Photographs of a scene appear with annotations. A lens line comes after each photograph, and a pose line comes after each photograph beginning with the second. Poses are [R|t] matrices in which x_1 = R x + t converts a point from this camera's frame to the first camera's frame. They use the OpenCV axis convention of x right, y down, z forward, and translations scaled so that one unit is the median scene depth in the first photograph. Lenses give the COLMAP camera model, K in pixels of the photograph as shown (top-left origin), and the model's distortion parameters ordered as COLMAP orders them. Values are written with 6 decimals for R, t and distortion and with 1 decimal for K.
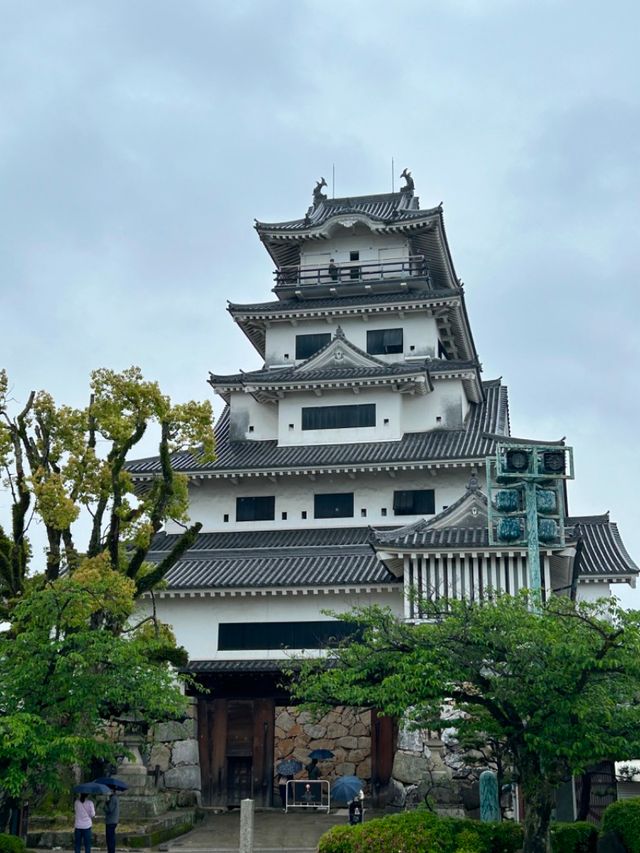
lens RADIAL K [[1212.1, 0, 320.0], [0, 1212.1, 426.5], [0, 0, 1]] dist [0.178420, 0.004672]
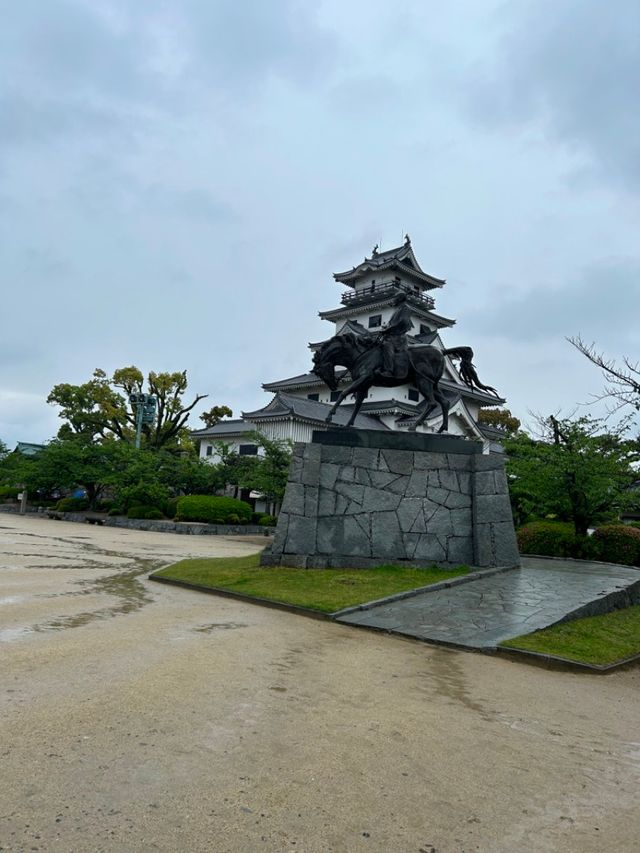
lens RADIAL K [[634.8, 0, 330.2], [0, 634.8, 429.8], [0, 0, 1]] dist [0.077609, -0.095670]
pose [[0.848525, -0.026277, -0.528503, 0.620356], [0.100857, 0.988488, 0.112781, -0.012277], [0.519455, -0.149001, 0.841407, -0.078957]]
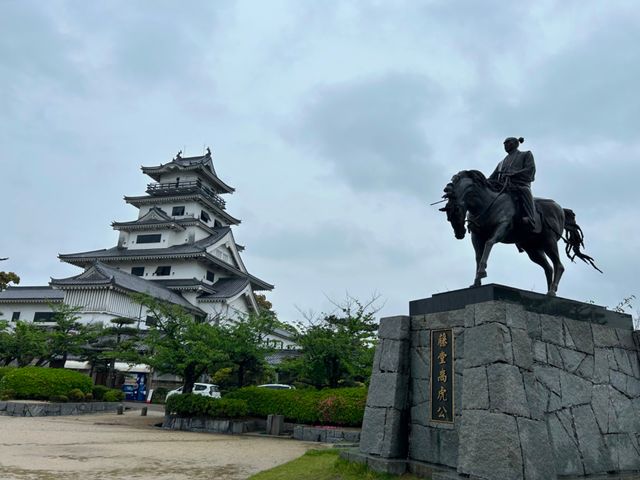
lens RADIAL K [[476.3, 0, 320.0], [0, 476.3, 240.0], [0, 0, 1]] dist [0.077609, -0.095670]
pose [[0.995524, 0.011979, -0.093742, 0.473300], [-0.013174, 0.999839, -0.012143, 0.002307], [0.093582, 0.013324, 0.995522, -0.019767]]
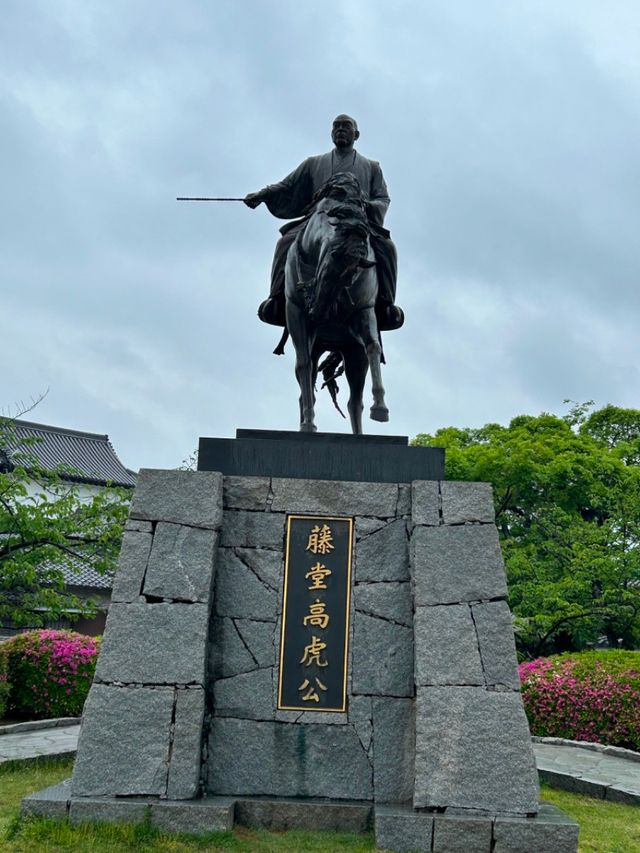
lens RADIAL K [[1190.9, 0, 320.0], [0, 1190.9, 426.5], [0, 0, 1]] dist [0.102018, -0.004089]
pose [[0.601777, 0.162694, 0.781917, 0.382265], [-0.267415, 0.963567, 0.005318, 0.012042], [-0.752564, -0.212297, 0.623359, 0.019433]]
